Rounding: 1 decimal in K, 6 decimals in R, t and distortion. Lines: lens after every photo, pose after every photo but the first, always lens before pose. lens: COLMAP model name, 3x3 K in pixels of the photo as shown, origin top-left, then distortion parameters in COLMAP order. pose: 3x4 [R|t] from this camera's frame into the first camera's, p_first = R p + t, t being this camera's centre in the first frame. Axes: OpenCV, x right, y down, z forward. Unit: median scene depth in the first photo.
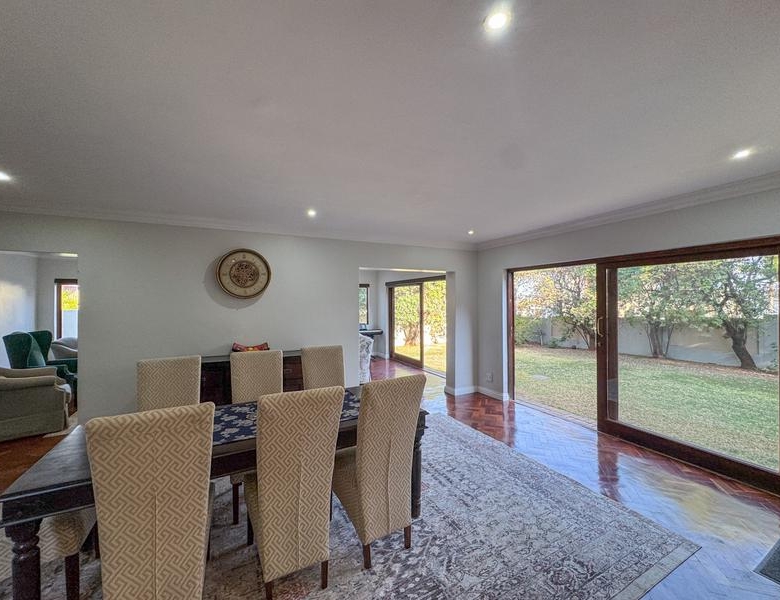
lens RADIAL K [[318.0, 0, 390.4], [0, 318.0, 299.0], [0, 0, 1]] dist [-0.003765, 0.001161]
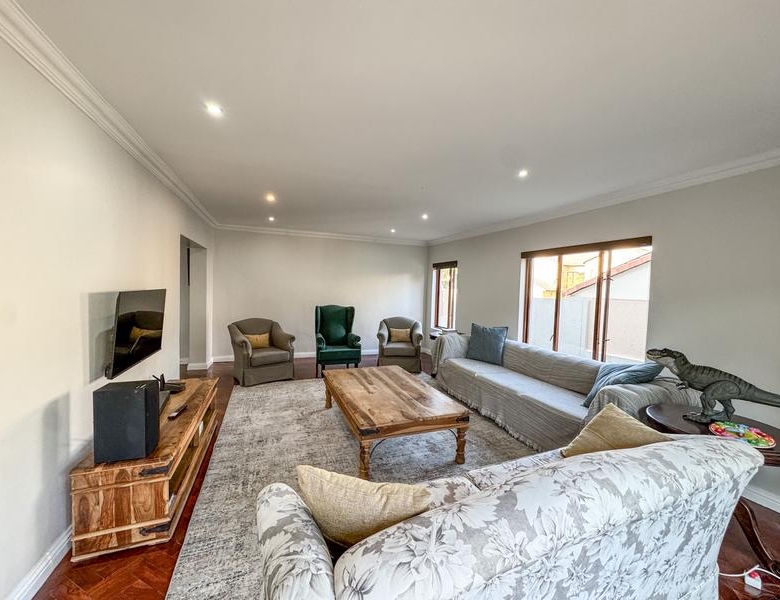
lens RADIAL K [[318.0, 0, 389.2], [0, 318.0, 298.6], [0, 0, 1]] dist [-0.003765, 0.001161]
pose [[-0.106626, 0.033224, -0.993744, 0.070534], [-0.022281, 0.999111, 0.035794, 0.032616], [0.994050, 0.025958, -0.105791, 1.637166]]
